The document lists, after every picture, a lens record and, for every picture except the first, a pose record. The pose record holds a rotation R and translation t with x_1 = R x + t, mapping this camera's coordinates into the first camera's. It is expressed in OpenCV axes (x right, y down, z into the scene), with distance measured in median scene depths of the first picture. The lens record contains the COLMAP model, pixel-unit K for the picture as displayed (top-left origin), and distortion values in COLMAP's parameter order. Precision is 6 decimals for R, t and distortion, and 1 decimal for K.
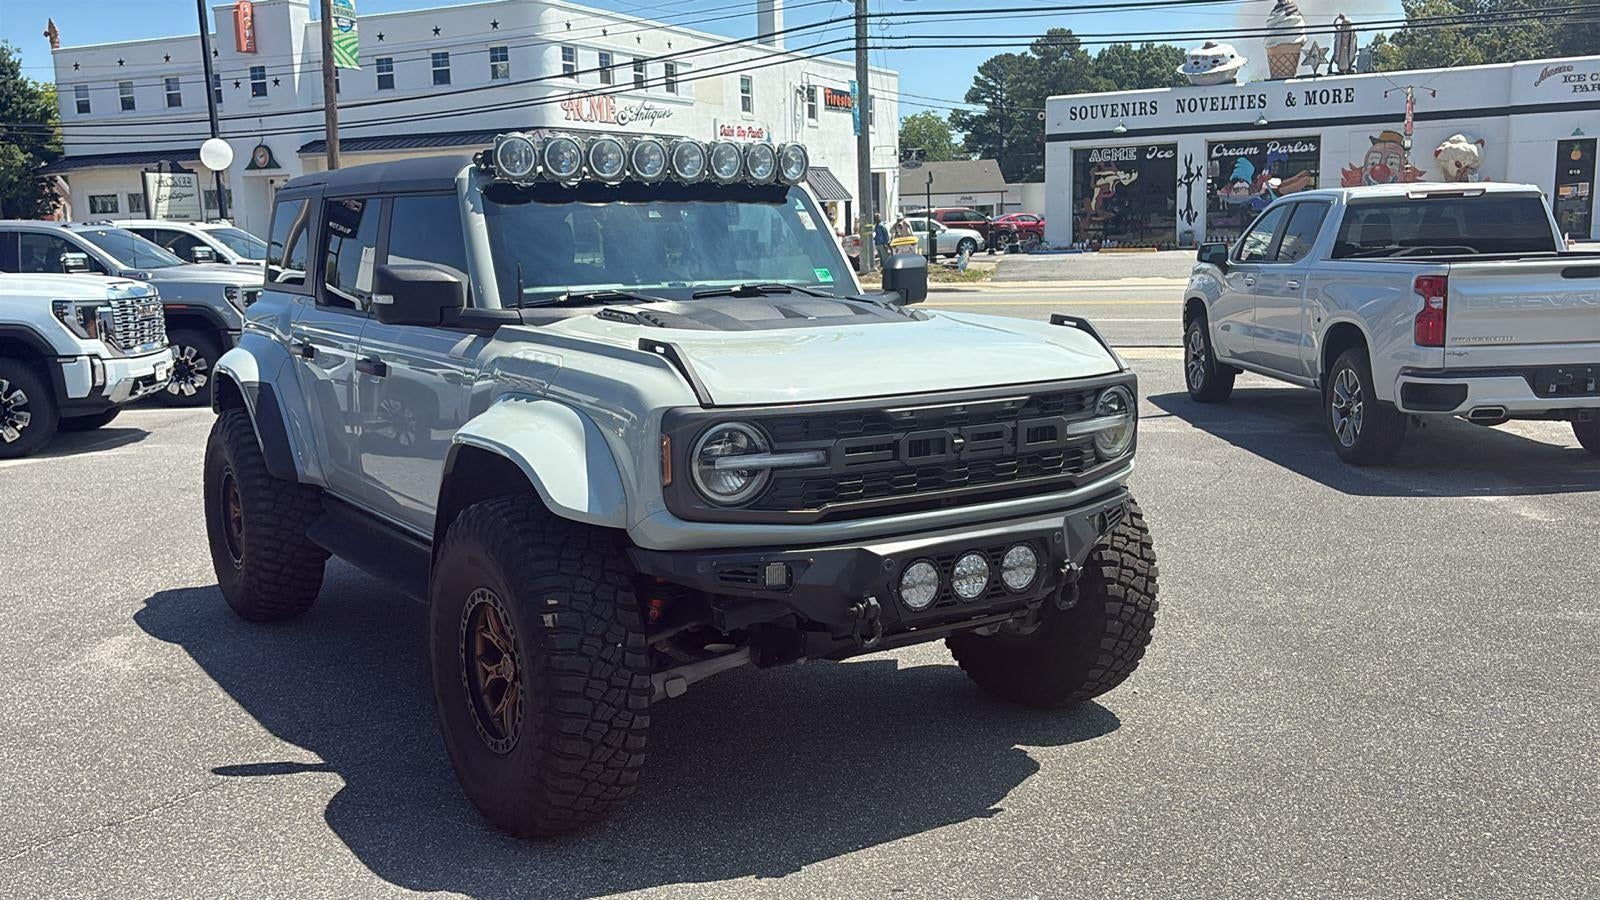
lens RADIAL K [[1488.9, 0, 771.8], [0, 1488.9, 507.8], [0, 0, 1]] dist [0.032899, 0.000000]
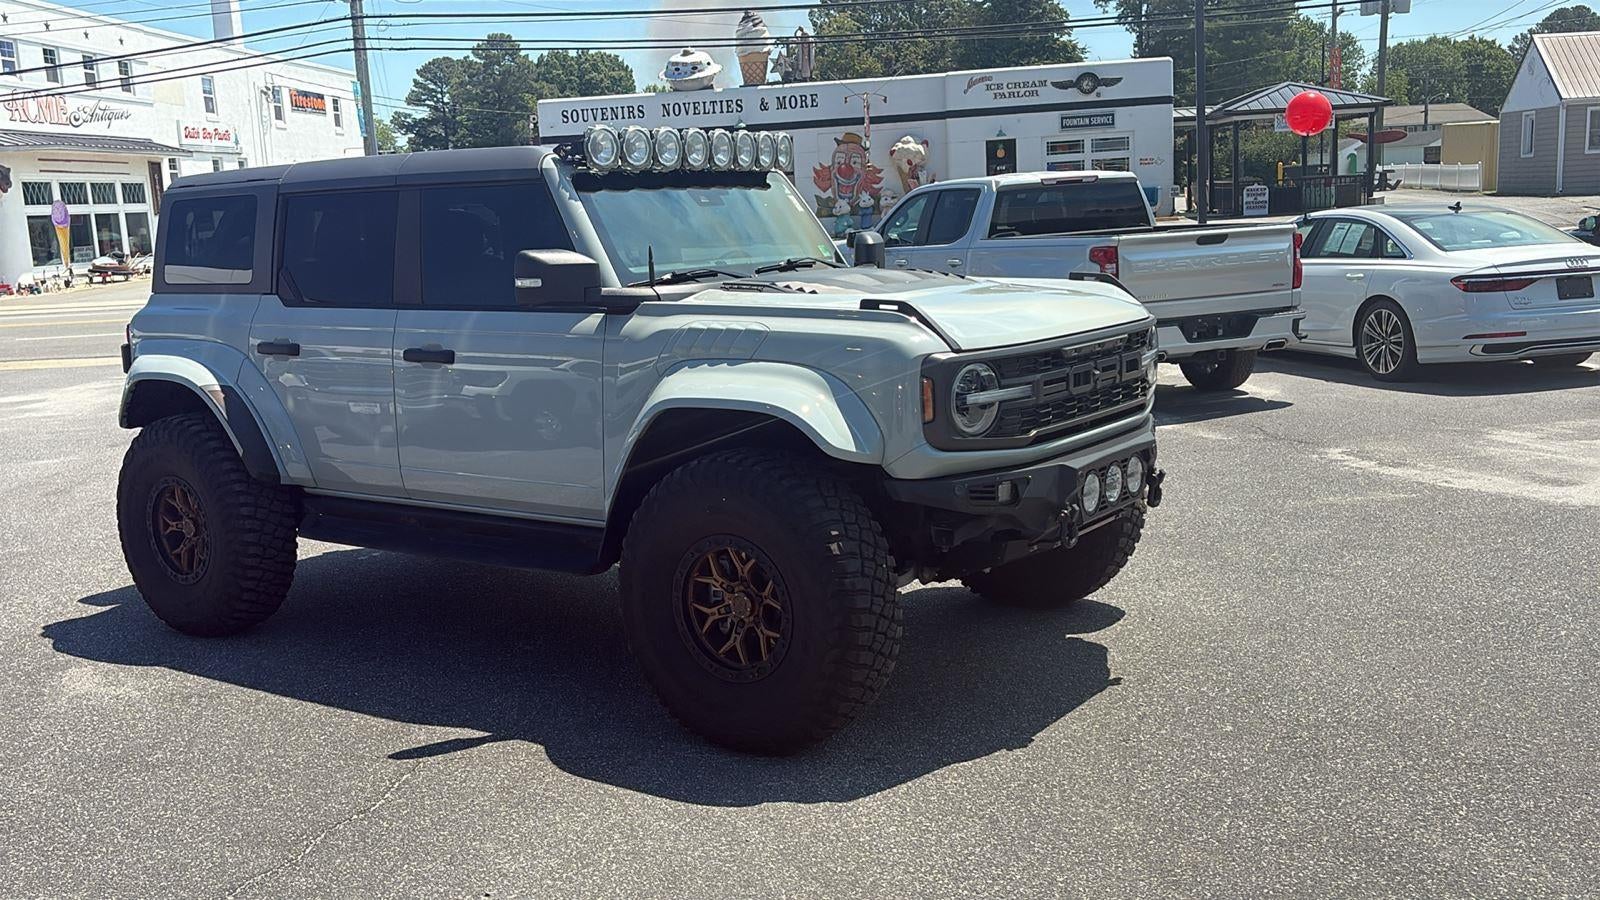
lens RADIAL K [[1488.9, 0, 771.3], [0, 1488.9, 476.3], [0, 0, 1]] dist [0.032899, 0.000000]
pose [[0.932506, -0.086809, 0.350567, -0.371342], [0.094515, 0.995511, -0.004896, 0.013424], [-0.348568, 0.037700, 0.936525, -0.028452]]
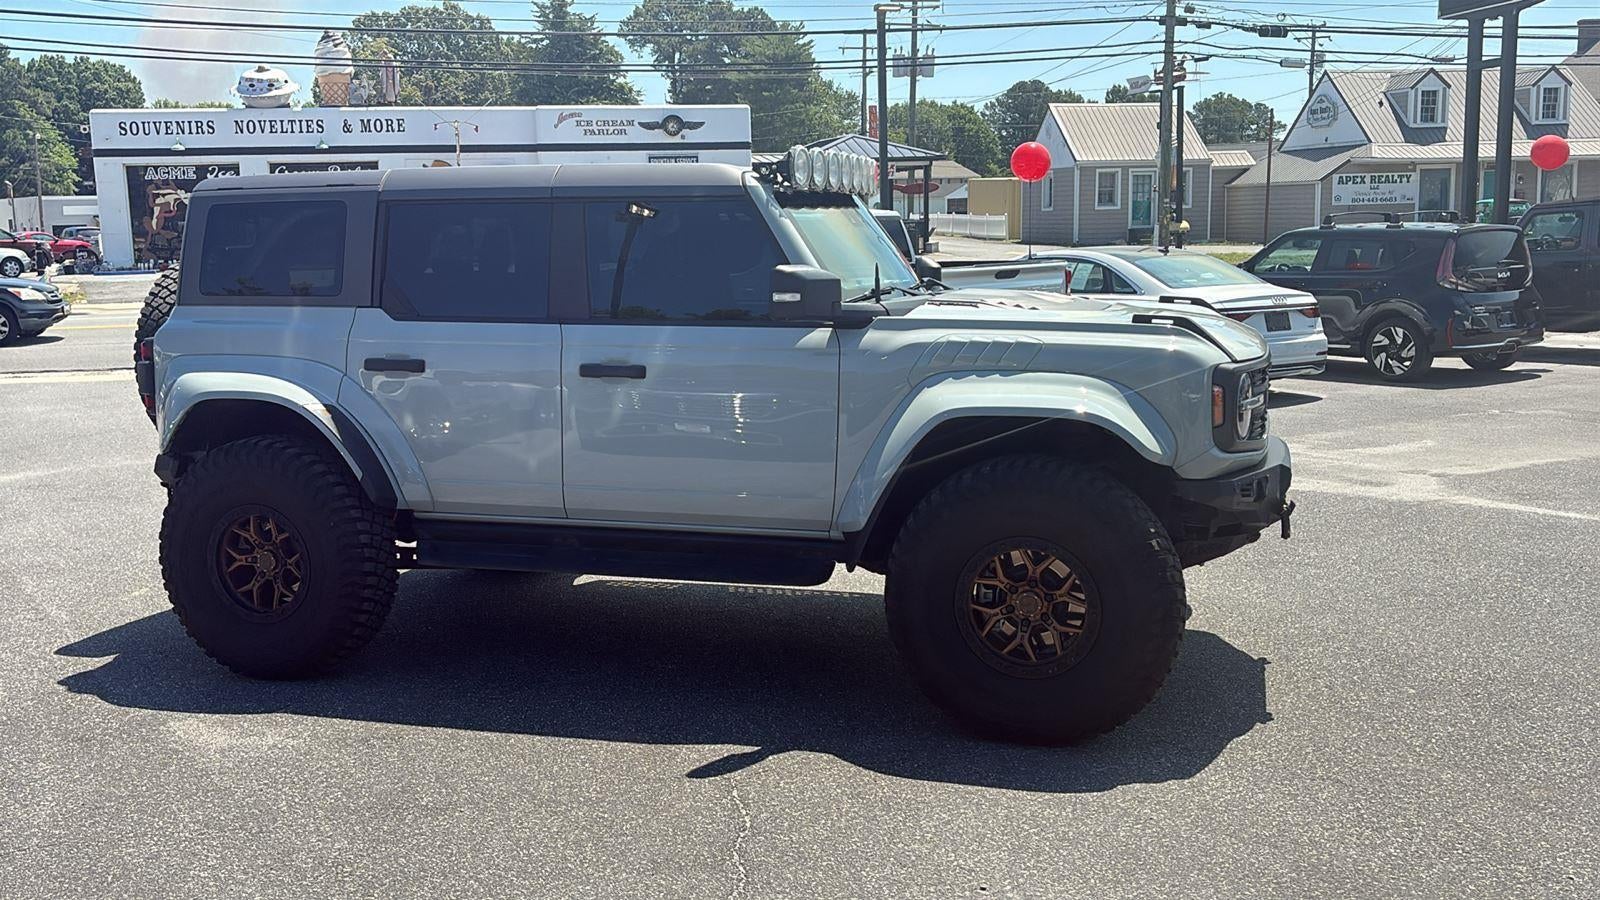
lens RADIAL K [[1488.9, 0, 769.5], [0, 1488.9, 456.3], [0, 0, 1]] dist [0.032899, 0.000000]
pose [[0.774052, -0.089986, 0.626695, -0.732456], [0.120151, 0.992738, -0.005857, -0.016807], [-0.621617, 0.079832, 0.779243, 0.148153]]
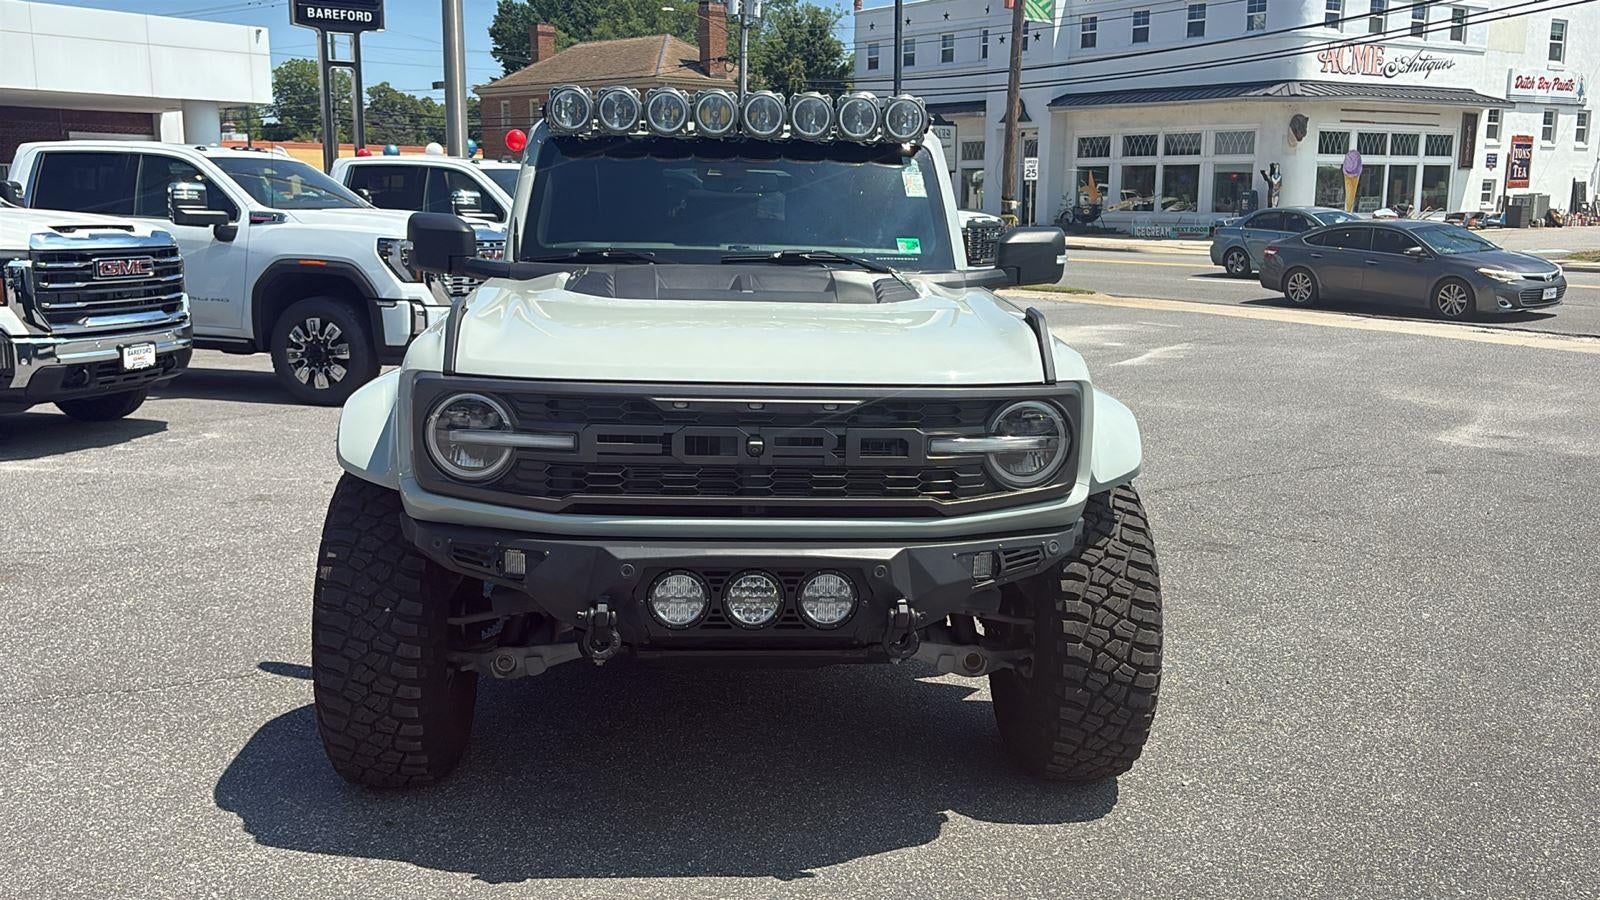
lens RADIAL K [[1488.9, 0, 797.1], [0, 1488.9, 492.2], [0, 0, 1]] dist [0.032899, 0.000000]
pose [[0.875189, 0.132050, -0.465411, 0.370264], [-0.123109, 0.991147, 0.049714, -0.041932], [0.467856, 0.013788, 0.883697, 0.165290]]
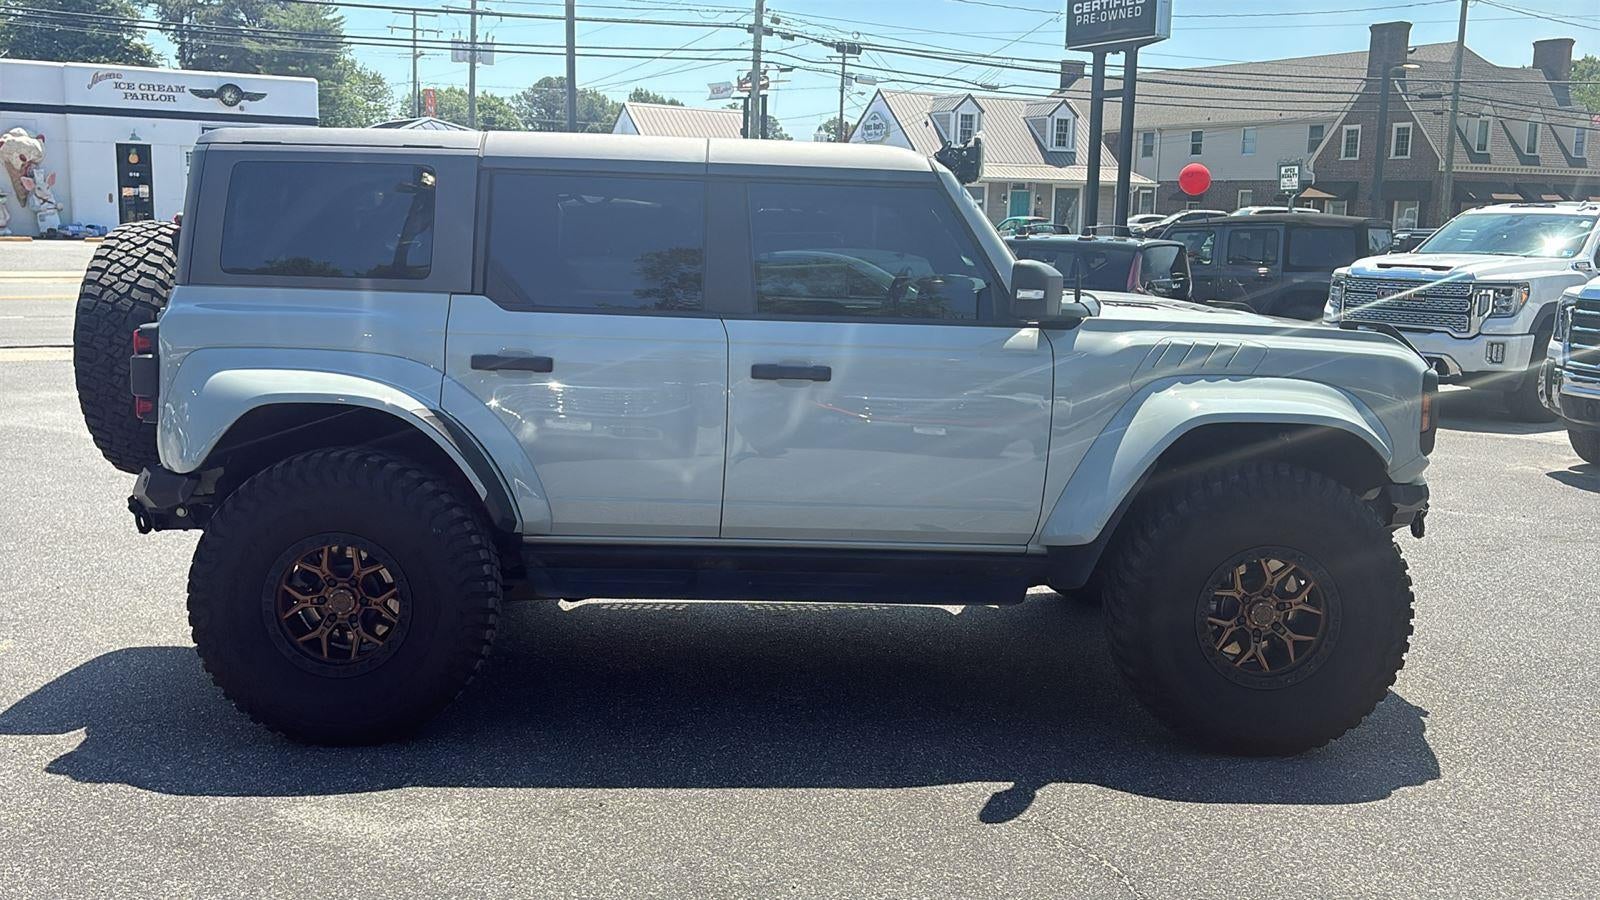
lens RADIAL K [[1488.9, 0, 793.1], [0, 1488.9, 446.5], [0, 0, 1]] dist [0.032899, 0.000000]
pose [[0.522292, -0.094127, 0.847556, -0.920535], [0.125475, 0.991555, 0.032798, -0.070863], [-0.843485, 0.089217, 0.529691, 0.479173]]
